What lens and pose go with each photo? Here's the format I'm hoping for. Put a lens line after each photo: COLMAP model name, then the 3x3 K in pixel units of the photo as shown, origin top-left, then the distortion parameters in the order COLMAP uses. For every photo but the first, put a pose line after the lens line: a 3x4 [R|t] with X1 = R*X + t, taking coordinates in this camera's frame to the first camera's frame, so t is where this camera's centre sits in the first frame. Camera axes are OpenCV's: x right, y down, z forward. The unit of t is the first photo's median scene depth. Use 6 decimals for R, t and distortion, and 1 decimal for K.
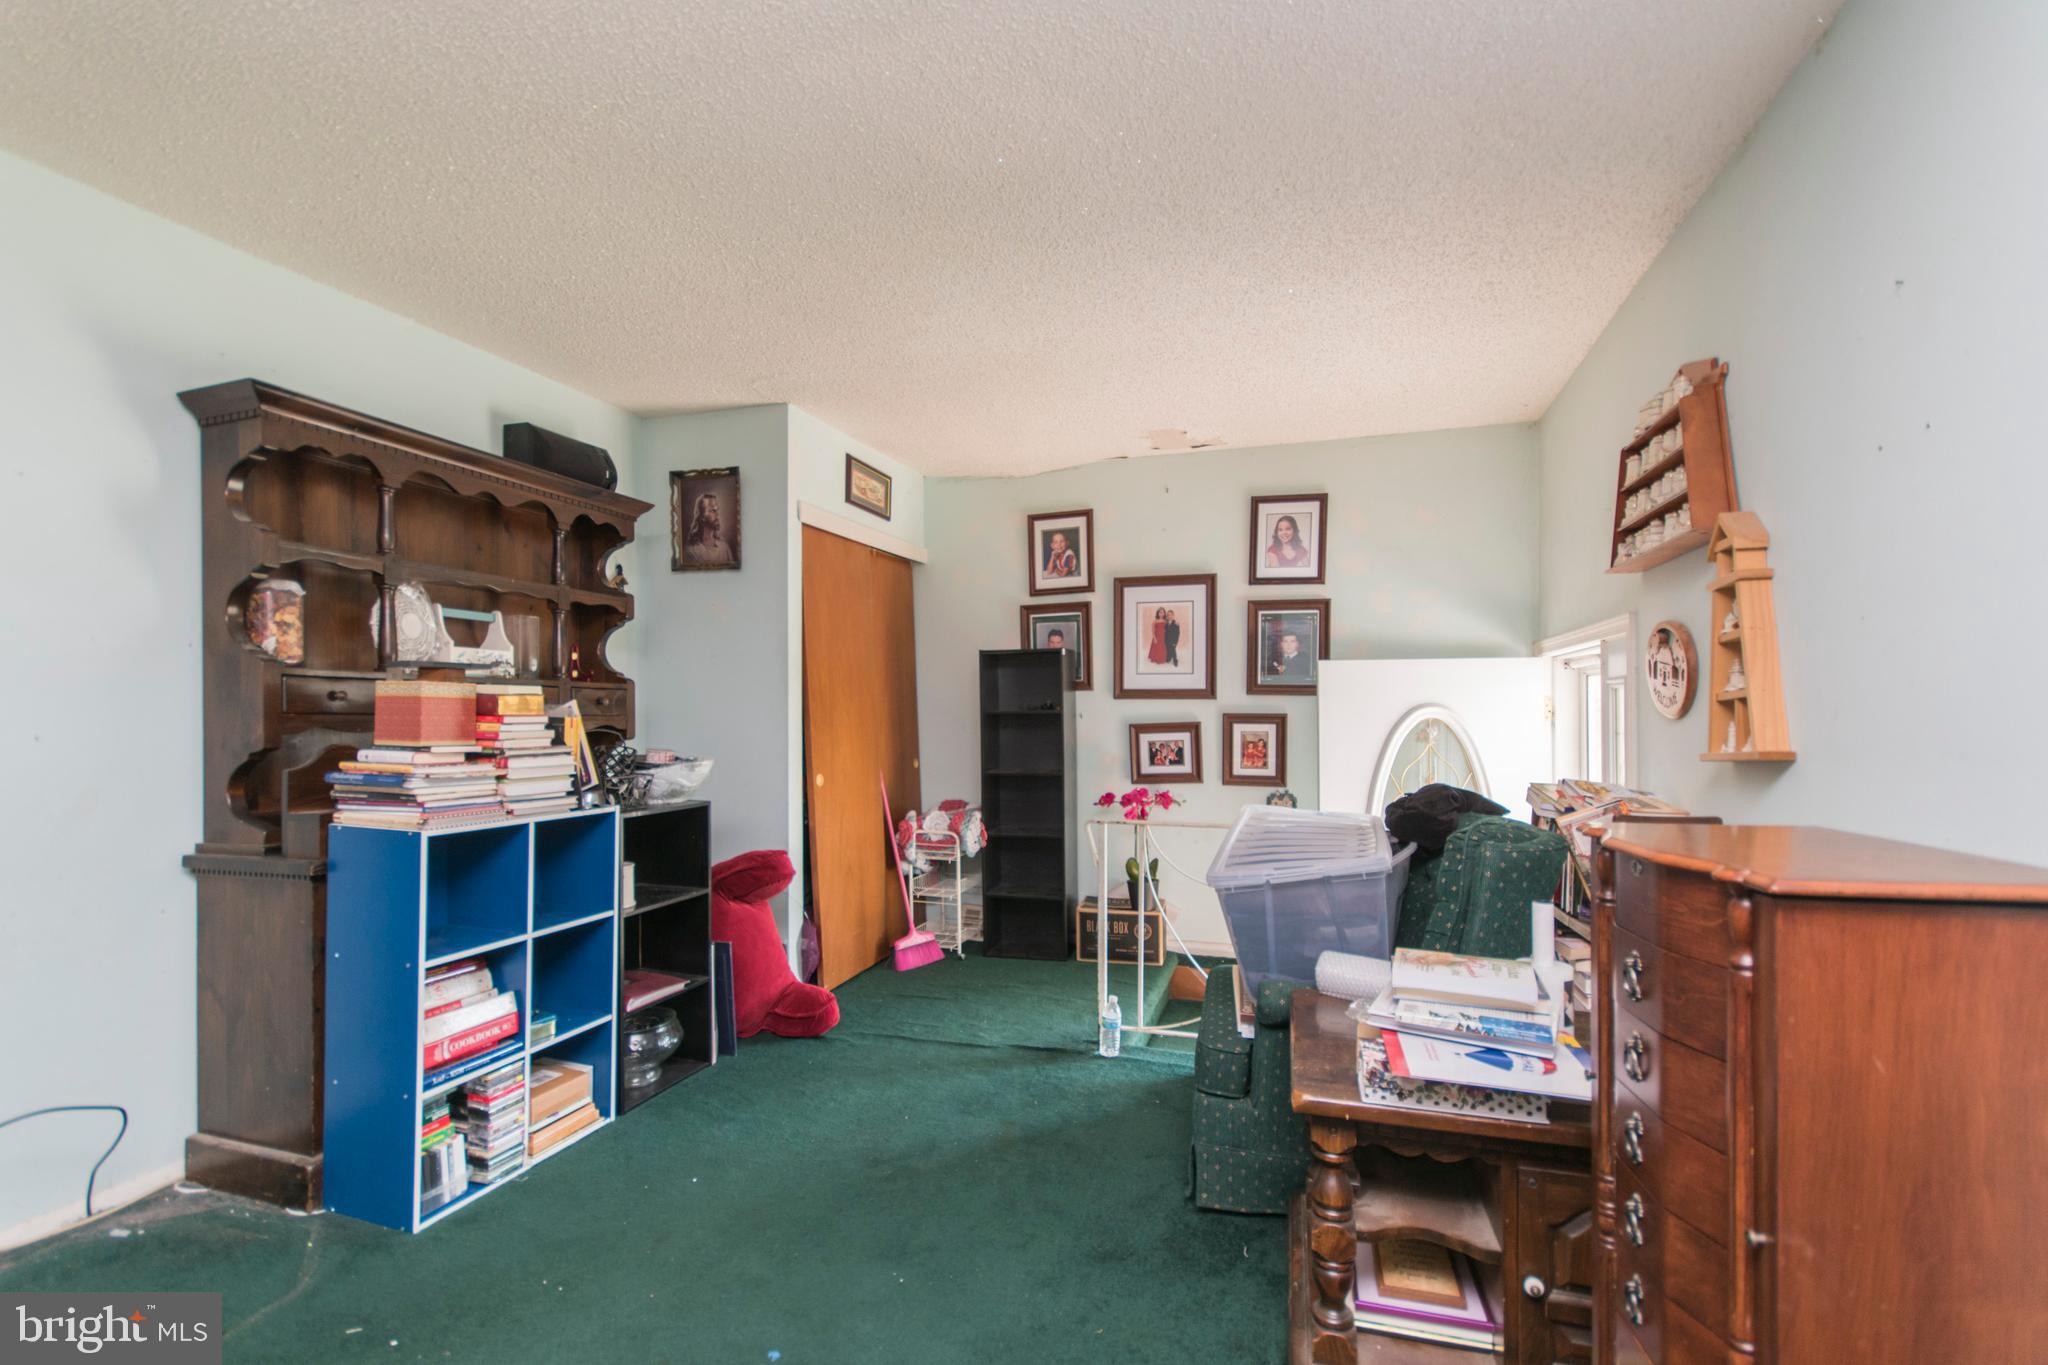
lens RADIAL K [[906.7, 0, 1016.0], [0, 906.7, 720.9], [0, 0, 1]] dist [0.000636, 0.001343]
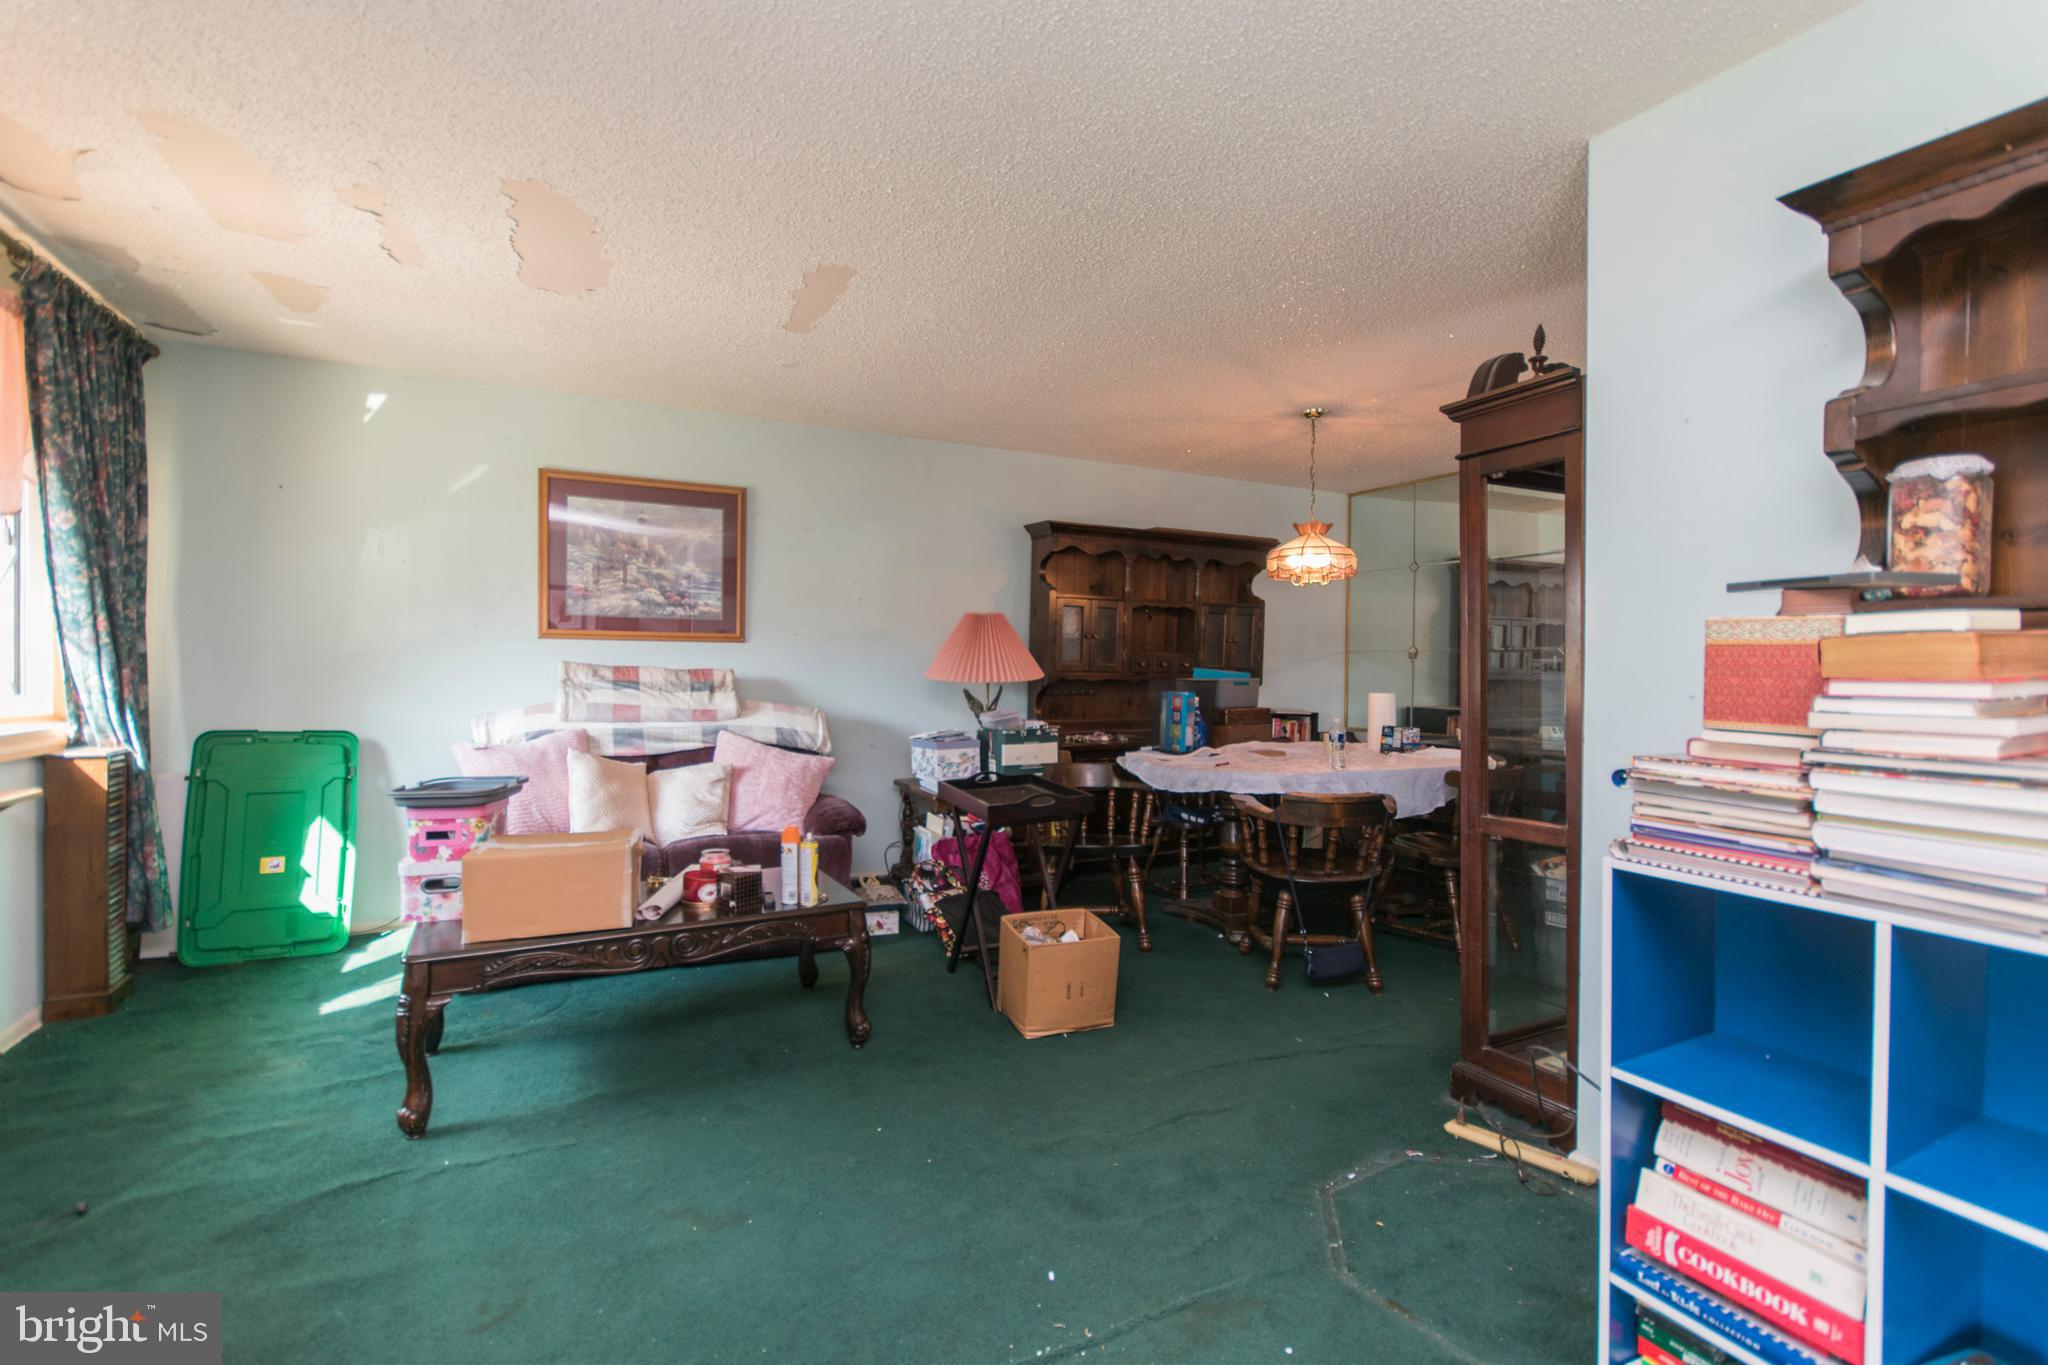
lens RADIAL K [[906.7, 0, 1003.7], [0, 906.7, 674.0], [0, 0, 1]] dist [0.000636, 0.001343]
pose [[-0.699458, 0.002358, -0.714670, 0.061894], [-0.012630, 0.999798, 0.015660, -0.008066], [0.714562, 0.019980, -0.699287, 0.732109]]
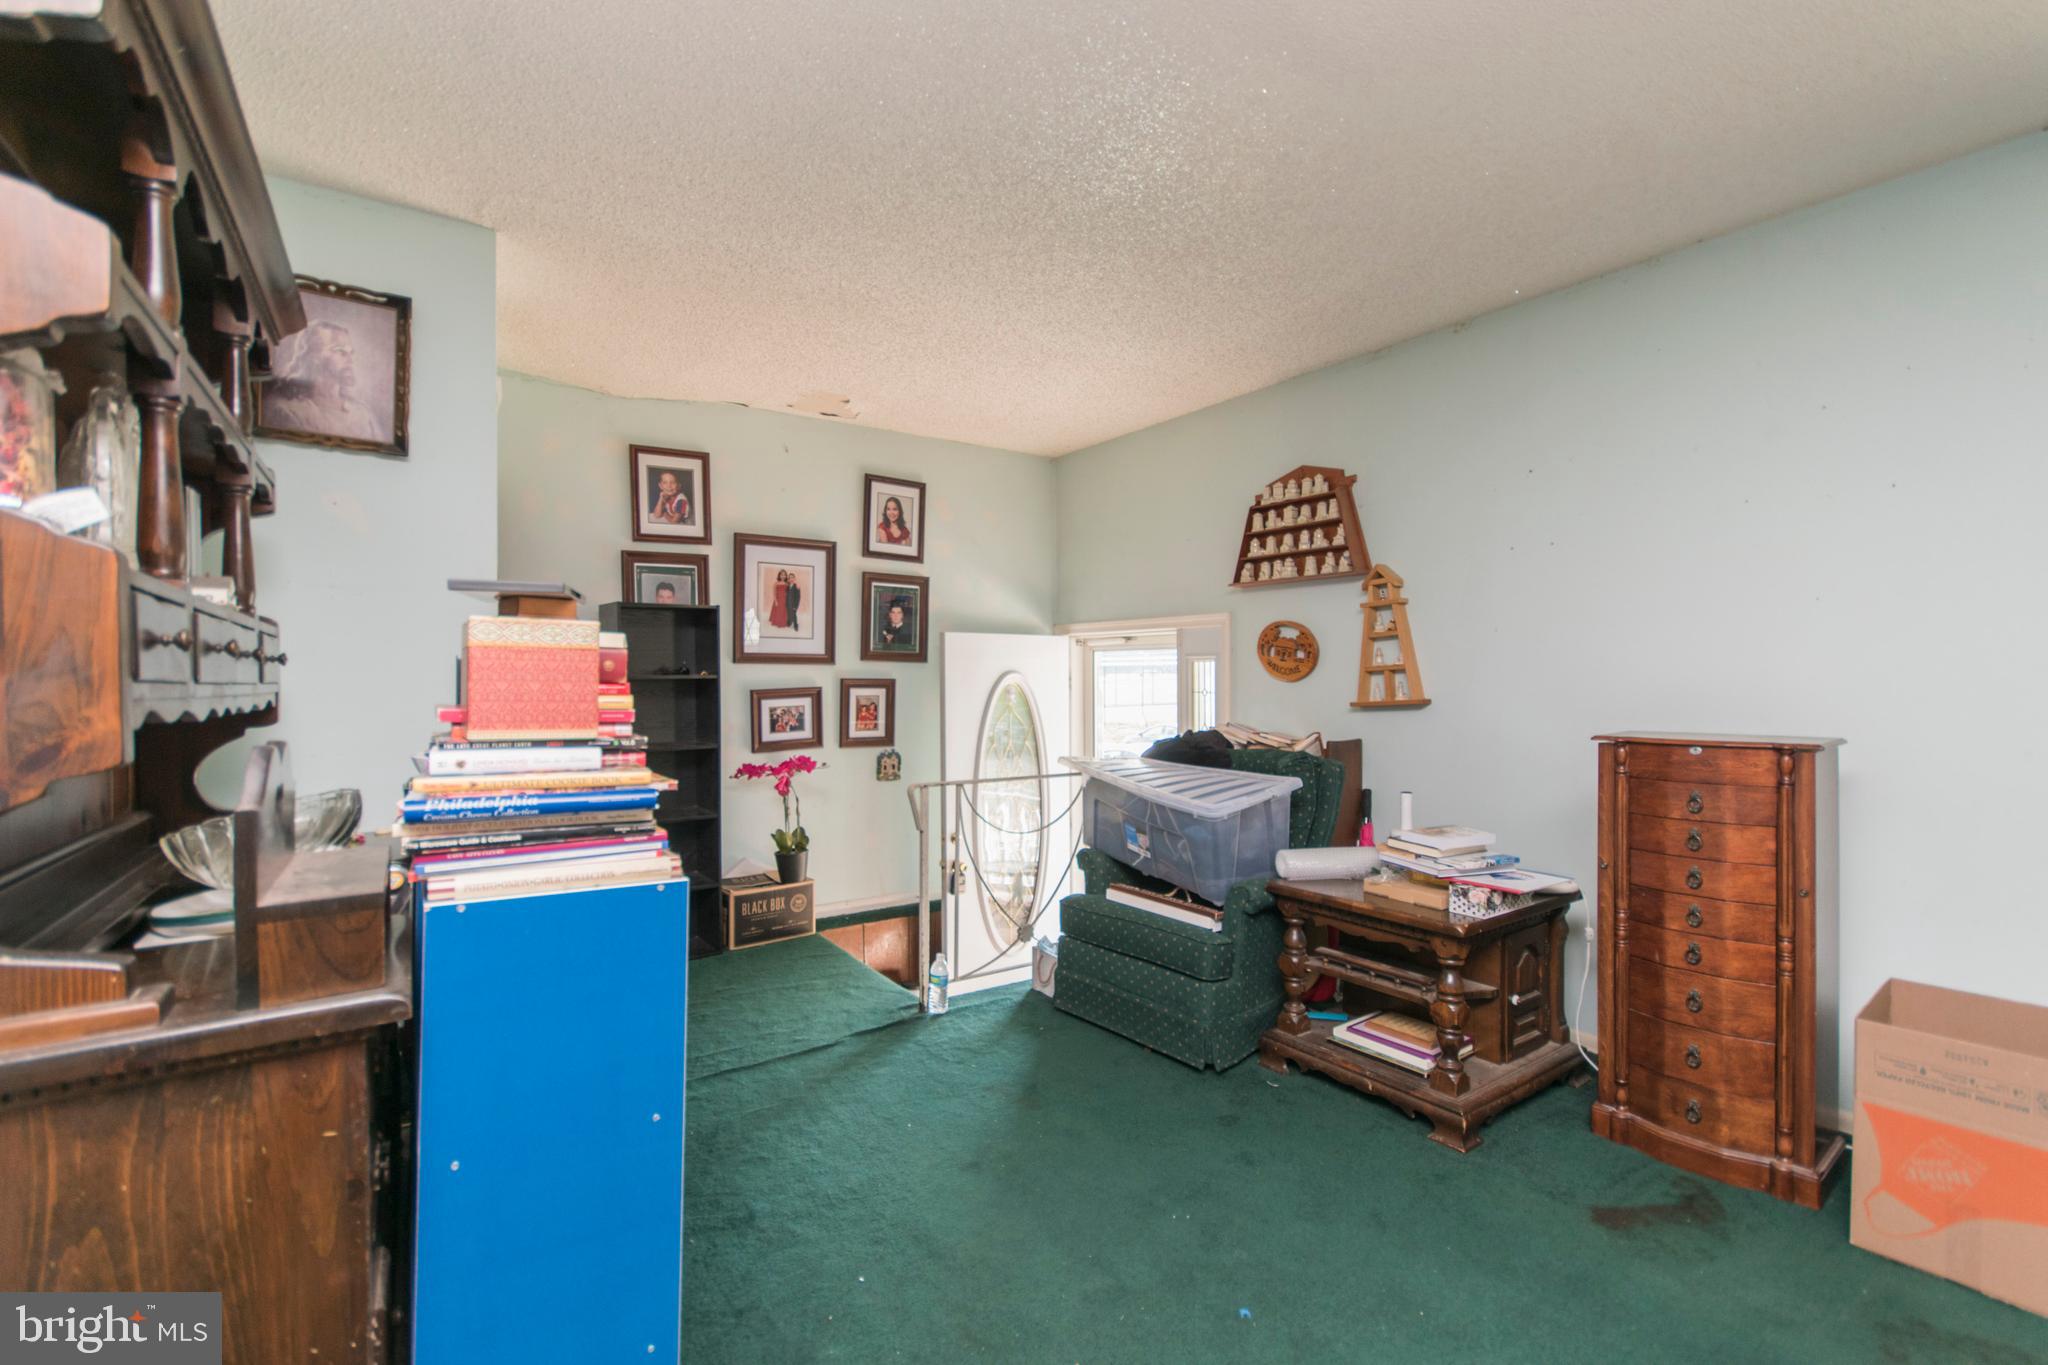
lens RADIAL K [[906.7, 0, 988.8], [0, 906.7, 685.7], [0, 0, 1]] dist [0.000636, 0.001343]
pose [[0.619191, -0.006278, 0.785215, -0.638894], [0.006329, 0.999975, 0.003005, -0.003027], [-0.785215, 0.003108, 0.619216, 0.307625]]
